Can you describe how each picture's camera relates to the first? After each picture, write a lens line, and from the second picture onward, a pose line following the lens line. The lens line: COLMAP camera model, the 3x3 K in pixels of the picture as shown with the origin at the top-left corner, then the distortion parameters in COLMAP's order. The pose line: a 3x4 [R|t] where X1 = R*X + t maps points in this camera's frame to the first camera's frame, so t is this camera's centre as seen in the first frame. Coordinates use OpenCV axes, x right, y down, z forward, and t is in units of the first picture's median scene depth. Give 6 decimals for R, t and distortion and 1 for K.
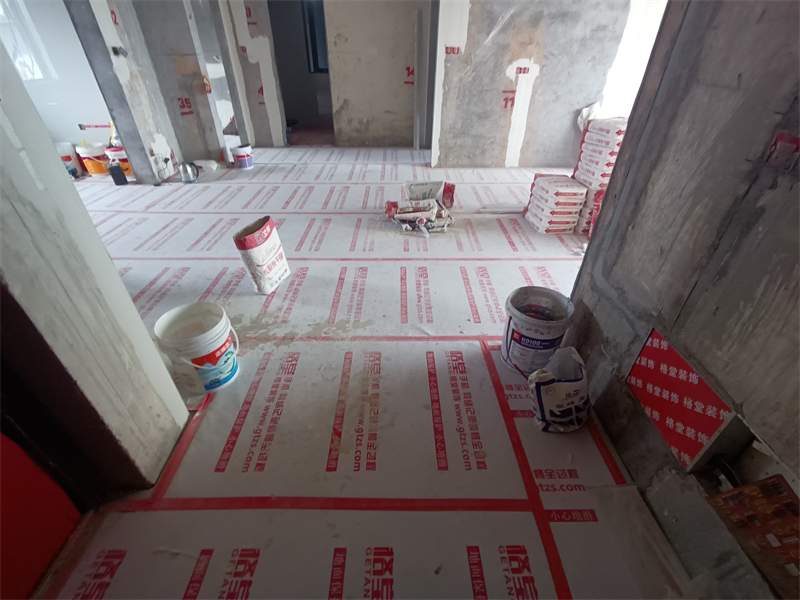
lens RADIAL K [[367.0, 0, 393.6], [0, 367.0, 307.3], [0, 0, 1]] dist [-0.005343, 0.000795]
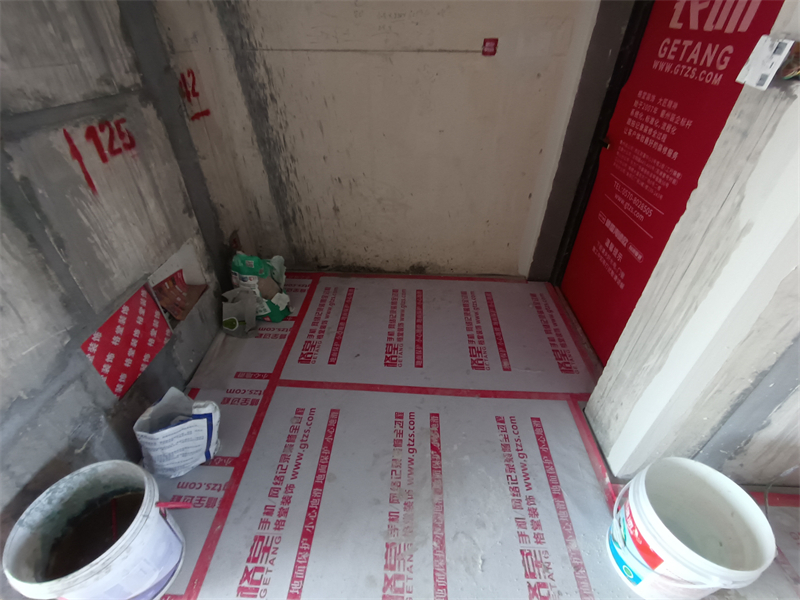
lens RADIAL K [[367.0, 0, 398.1], [0, 367.0, 307.7], [0, 0, 1]] dist [-0.005343, 0.000795]
pose [[-0.999010, -0.030886, 0.032001, -0.095396], [0.021514, 0.294156, 0.955515, -0.817096], [-0.038926, 0.955258, -0.293200, 1.150731]]
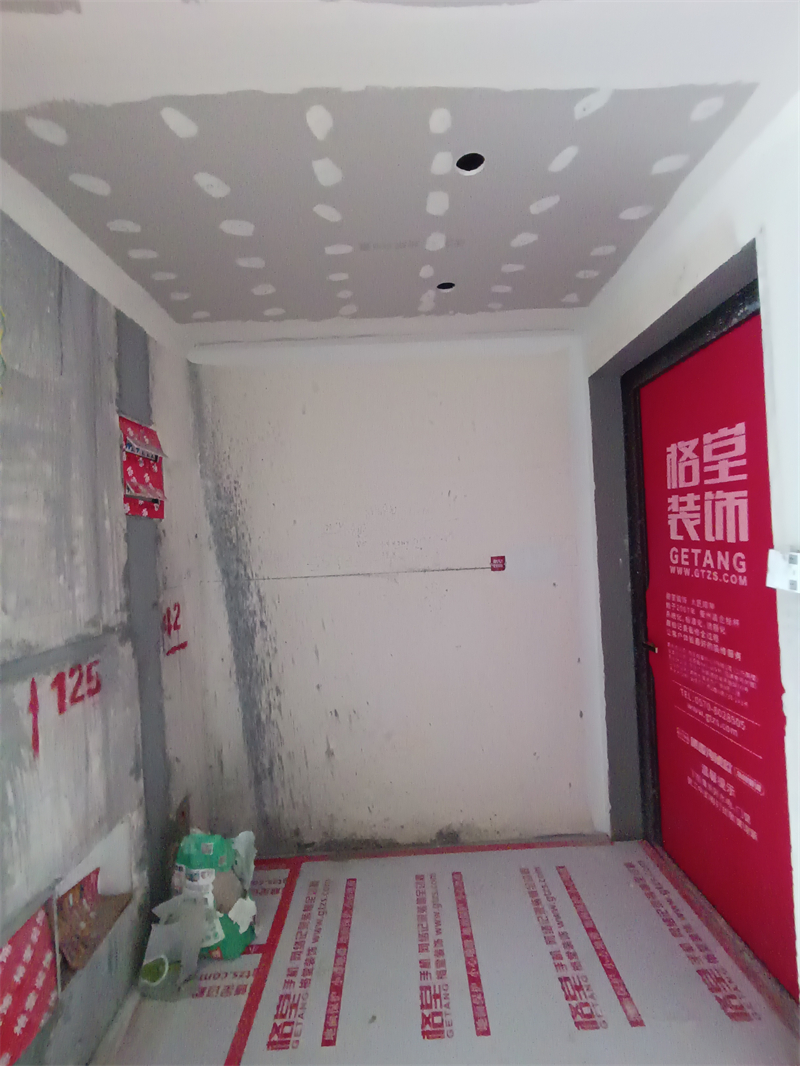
lens RADIAL K [[489.0, 0, 406.0], [0, 489.0, 539.8], [0, 0, 1]] dist [-0.005343, 0.000795]
pose [[-0.998610, 0.050472, -0.015166, -0.005207], [0.032473, 0.815937, 0.577228, -0.896208], [0.041508, 0.575934, -0.816442, 1.190078]]
